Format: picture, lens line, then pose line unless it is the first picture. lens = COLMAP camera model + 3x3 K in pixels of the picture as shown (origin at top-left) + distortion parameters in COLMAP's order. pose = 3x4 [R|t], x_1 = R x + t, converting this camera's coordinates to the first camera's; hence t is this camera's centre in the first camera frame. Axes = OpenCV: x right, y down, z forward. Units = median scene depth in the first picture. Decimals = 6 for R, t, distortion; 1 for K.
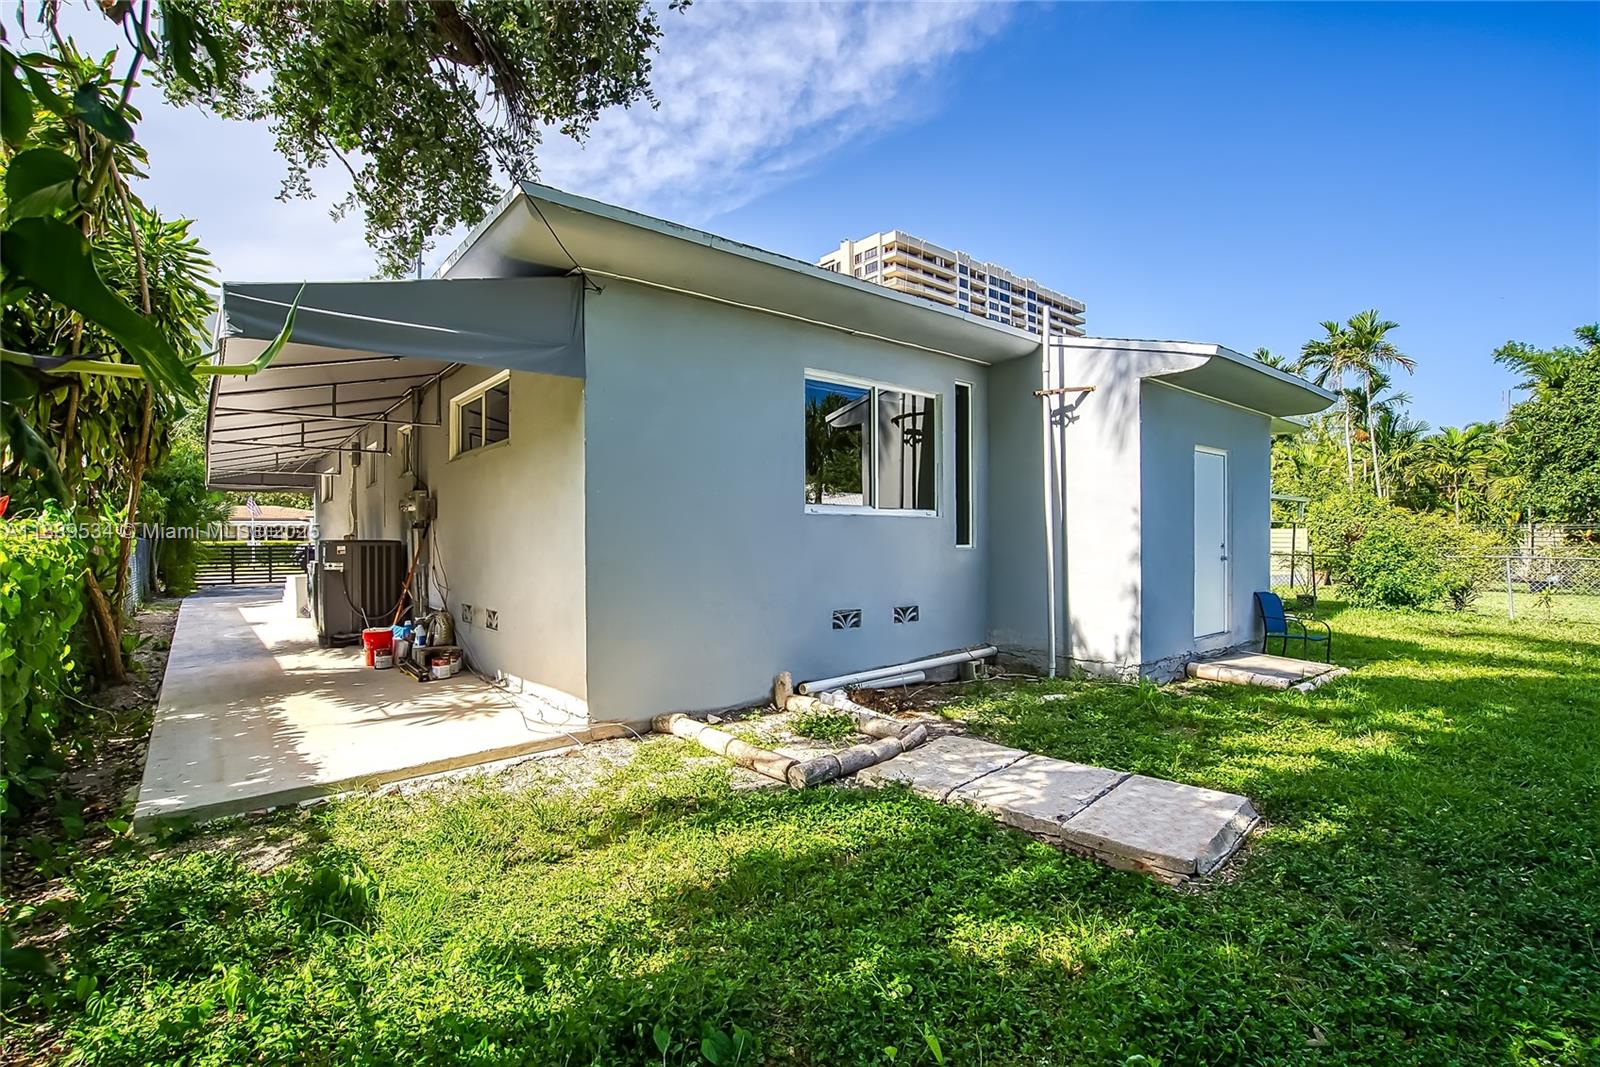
lens RADIAL K [[737.8, 0, 800.0], [0, 737.8, 533.5], [0, 0, 1]] dist [-0.061241, 0.000053]
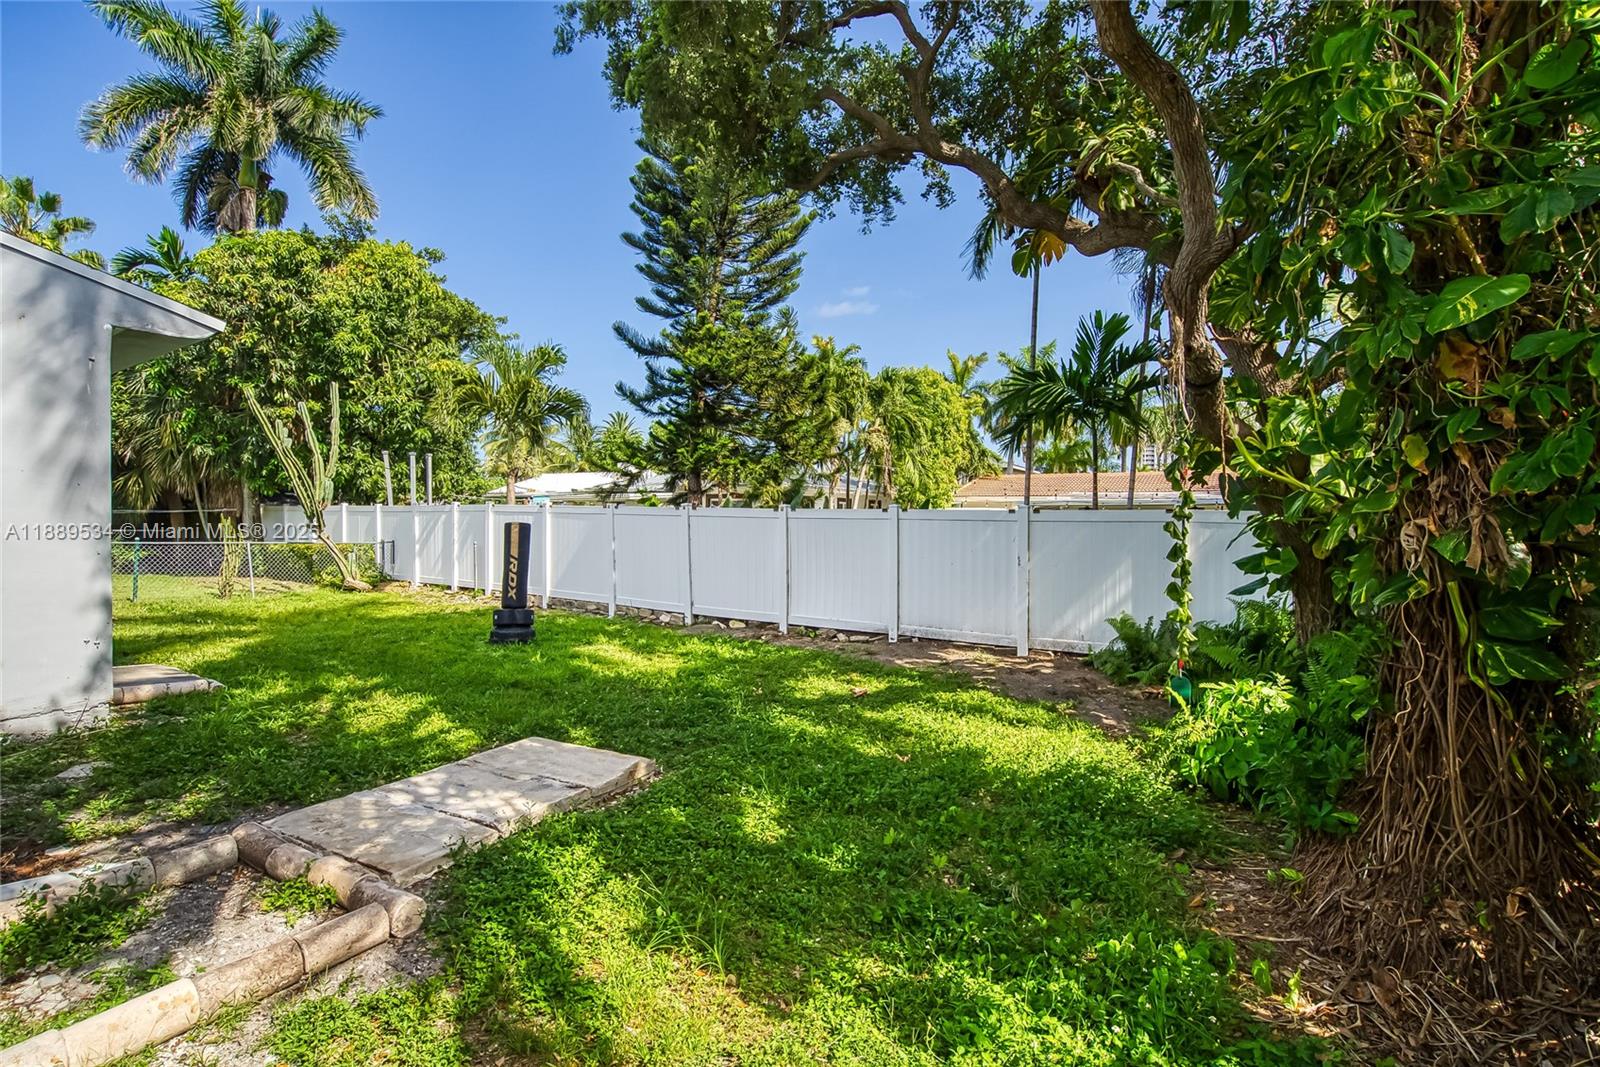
lens RADIAL K [[754.8, 0, 800.0], [0, 754.8, 533.5], [0, 0, 1]] dist [-0.000274, 0.000100]
pose [[-0.293967, -0.011031, 0.955752, -0.400026], [-0.005692, 0.999936, 0.009790, 0.001085], [-0.955799, -0.002563, -0.294011, 0.500594]]
